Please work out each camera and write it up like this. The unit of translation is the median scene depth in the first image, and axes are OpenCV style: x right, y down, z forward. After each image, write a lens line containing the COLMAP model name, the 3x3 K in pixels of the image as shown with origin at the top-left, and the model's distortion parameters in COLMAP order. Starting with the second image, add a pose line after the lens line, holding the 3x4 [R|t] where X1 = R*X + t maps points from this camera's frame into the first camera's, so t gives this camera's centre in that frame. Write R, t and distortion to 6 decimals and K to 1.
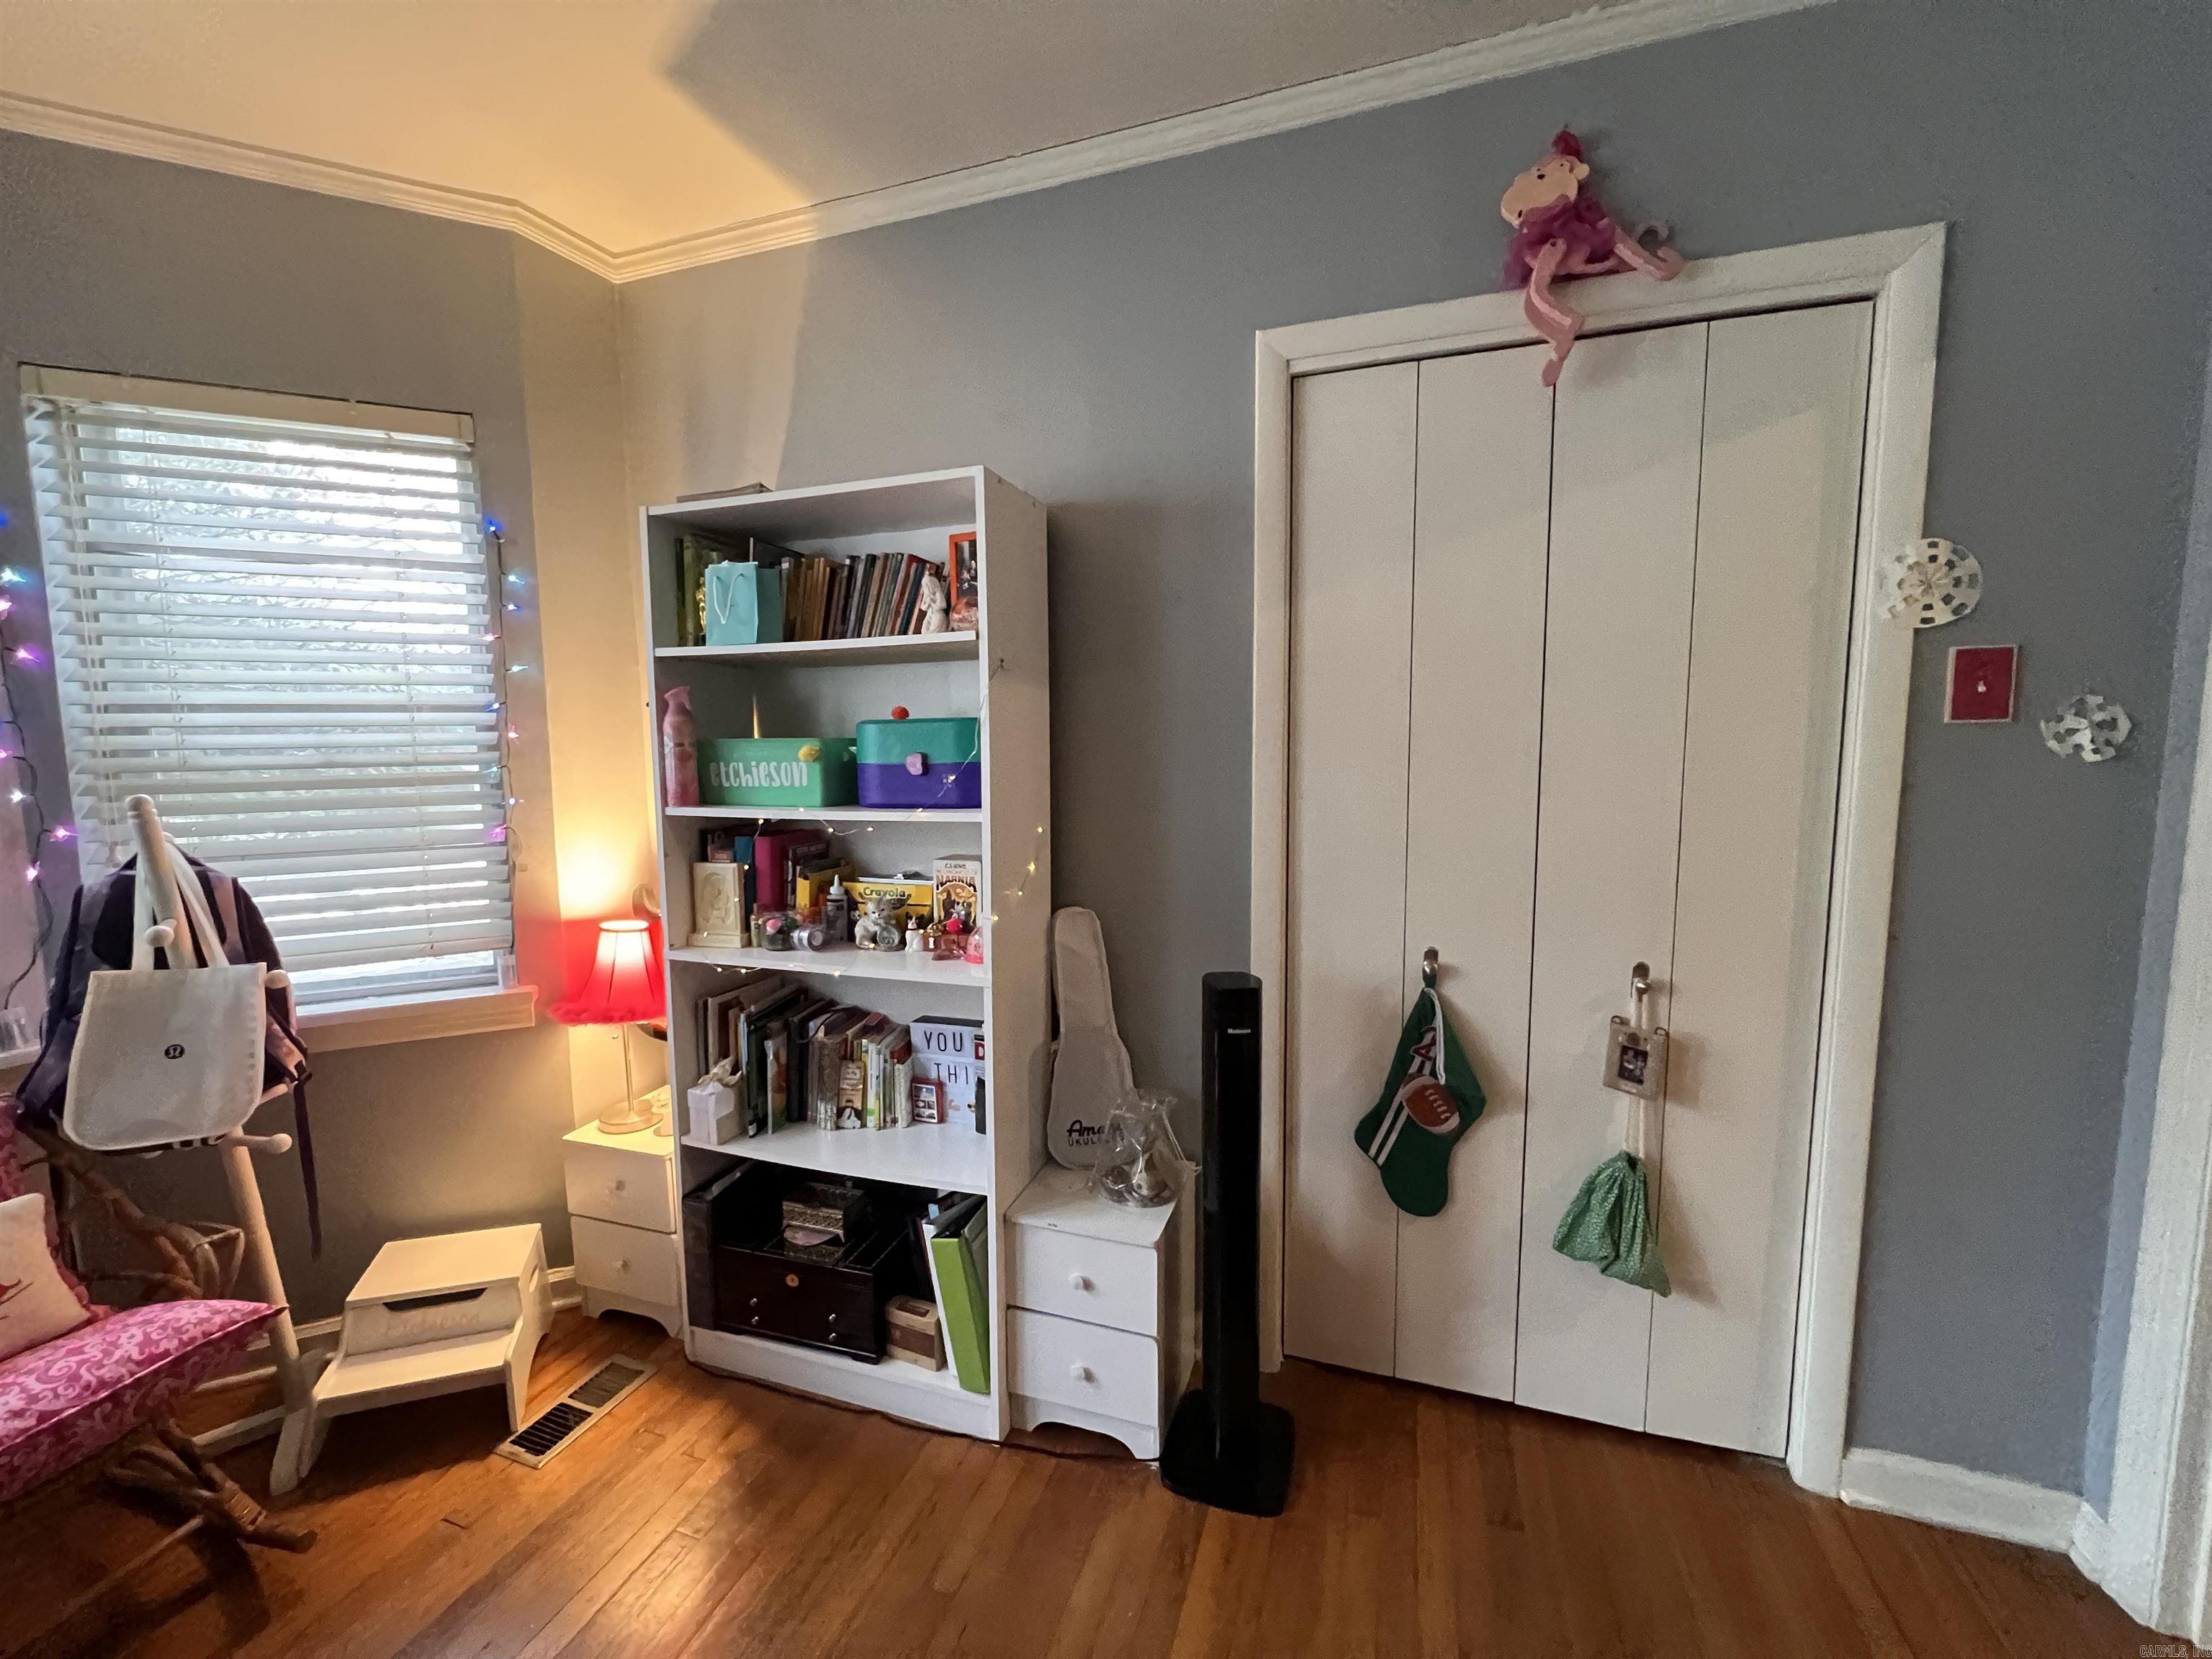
lens RADIAL K [[887.7, 0, 1093.5], [0, 887.7, 827.5], [0, 0, 1]] dist [-0.000402, 0.000089]
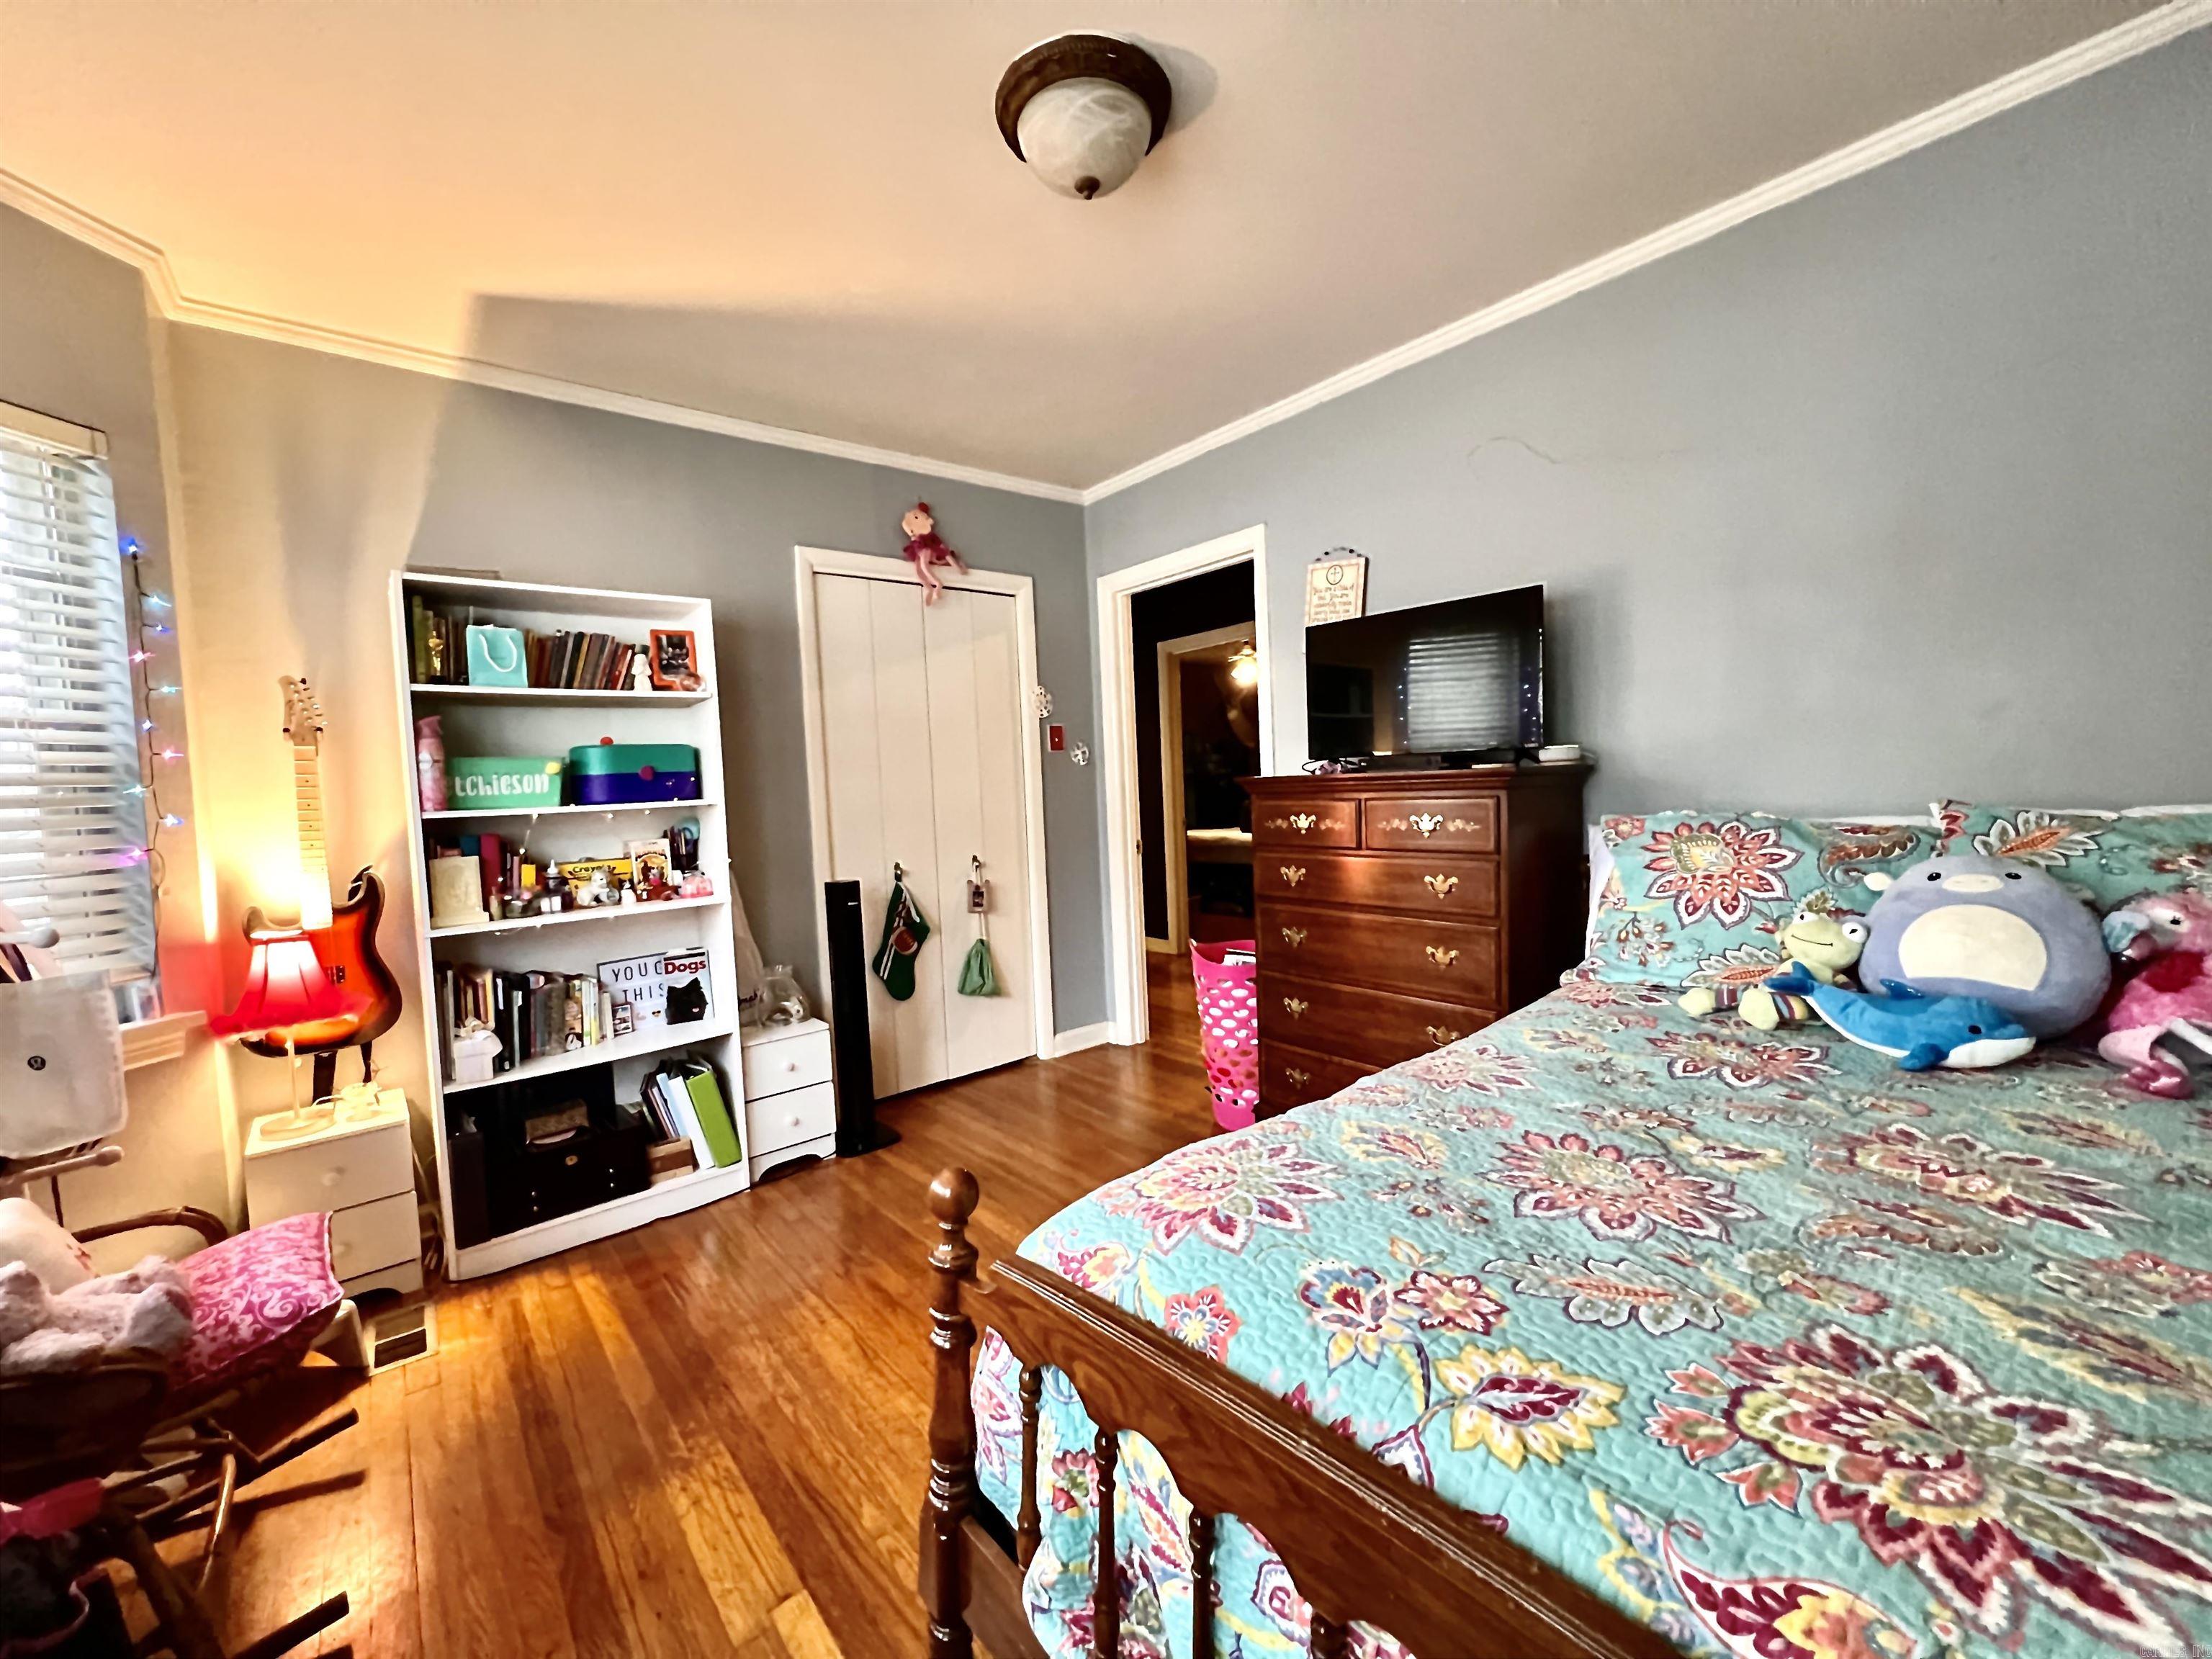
lens RADIAL K [[872.7, 0, 1106.0], [0, 872.7, 829.5], [0, 0, 1]] dist [-0.020039, 0.000028]
pose [[0.510788, -0.058896, 0.857687, -1.020370], [0.129964, 0.991475, -0.009316, 0.133900], [-0.849826, 0.116226, 0.514088, -0.413118]]
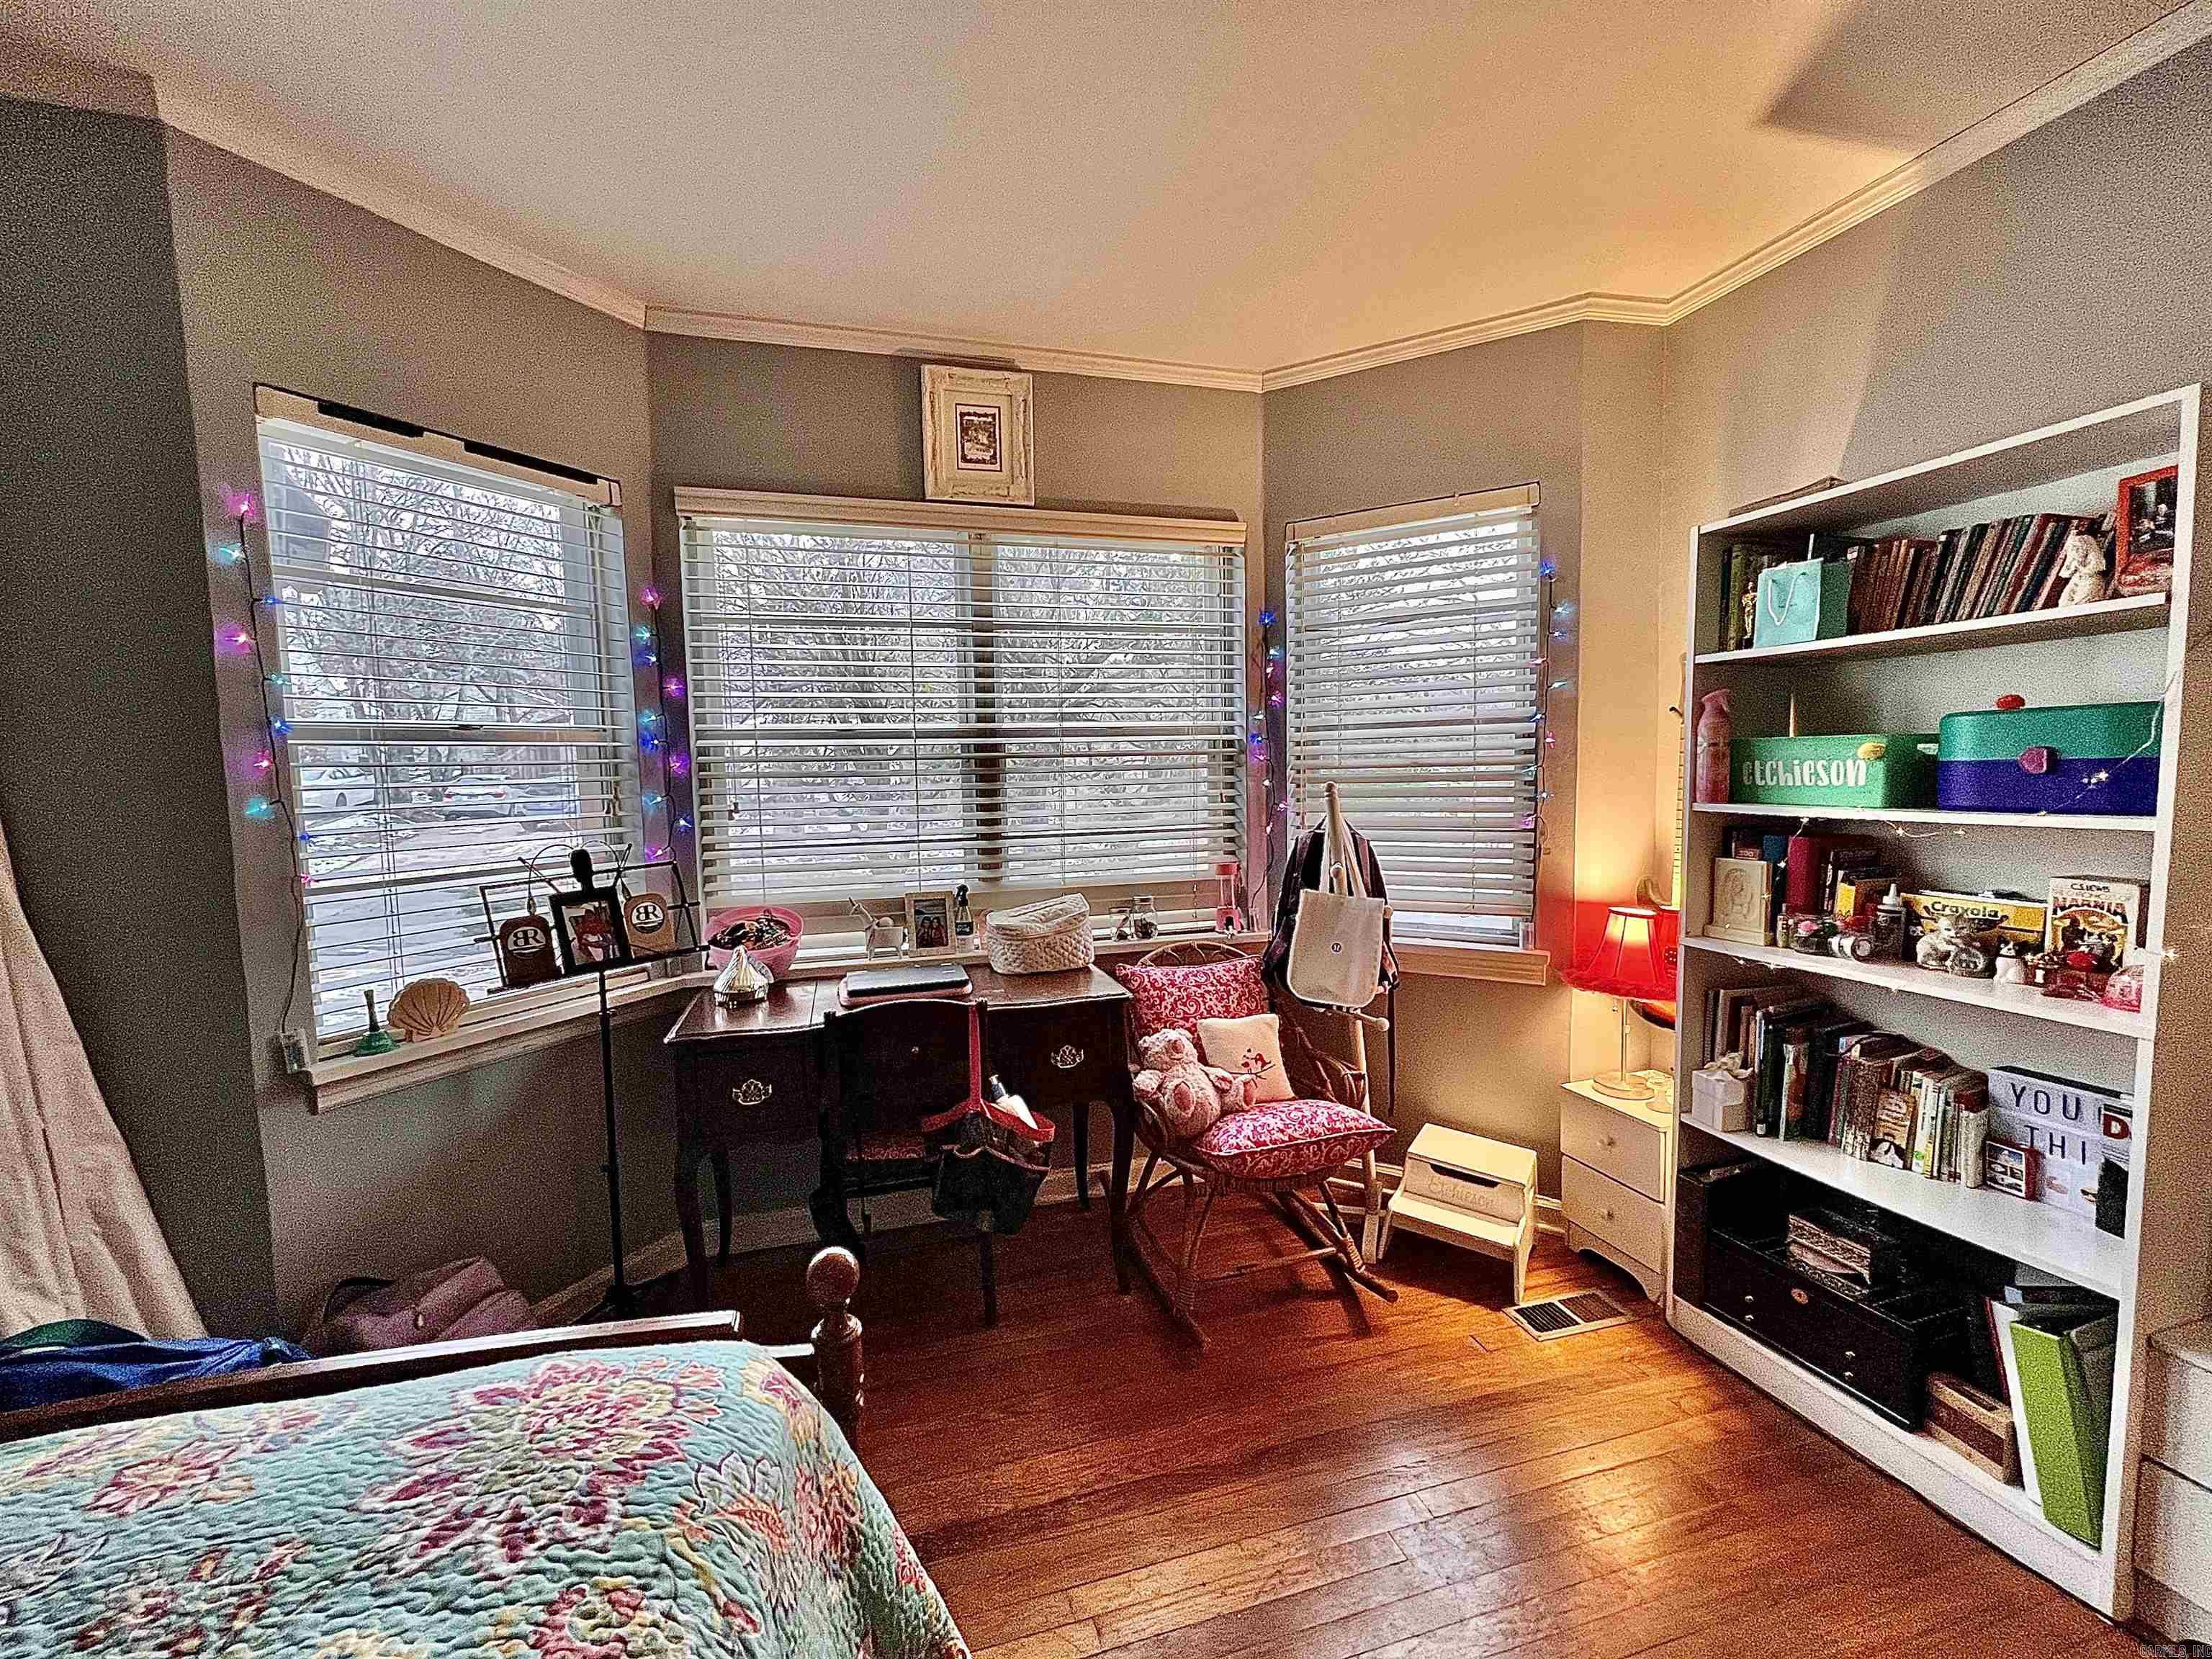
lens RADIAL K [[887.7, 0, 1093.5], [0, 887.7, 827.5], [0, 0, 1]] dist [-0.000402, 0.000089]
pose [[0.571667, 0.055201, -0.818627, -0.015852], [-0.066958, 0.997545, 0.020507, 0.033011], [0.817749, 0.043090, 0.573959, -0.208757]]
